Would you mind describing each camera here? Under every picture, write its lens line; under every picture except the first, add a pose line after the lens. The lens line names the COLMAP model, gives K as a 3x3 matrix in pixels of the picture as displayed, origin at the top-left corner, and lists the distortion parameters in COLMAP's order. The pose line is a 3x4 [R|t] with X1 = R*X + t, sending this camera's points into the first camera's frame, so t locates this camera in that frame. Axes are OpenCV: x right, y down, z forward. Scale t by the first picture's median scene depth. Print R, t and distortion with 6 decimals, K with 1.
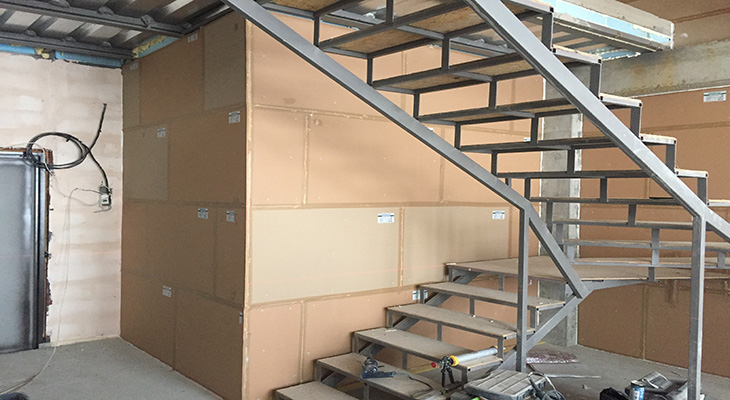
lens RADIAL K [[622.8, 0, 363.8], [0, 622.8, 201.1], [0, 0, 1]] dist [0.041893, -0.019307]
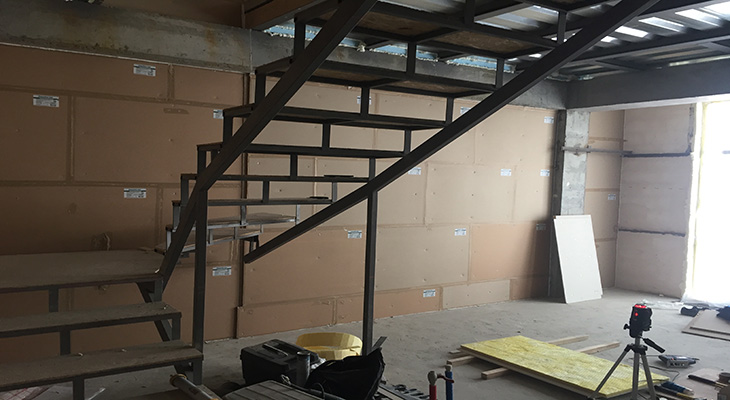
lens RADIAL K [[622.8, 0, 363.7], [0, 622.8, 202.7], [0, 0, 1]] dist [0.041893, -0.019307]
pose [[0.081245, -0.047504, 0.995561, -0.483363], [-0.004237, 0.998838, 0.048006, -0.008918], [-0.996685, -0.008119, 0.080950, 0.701103]]
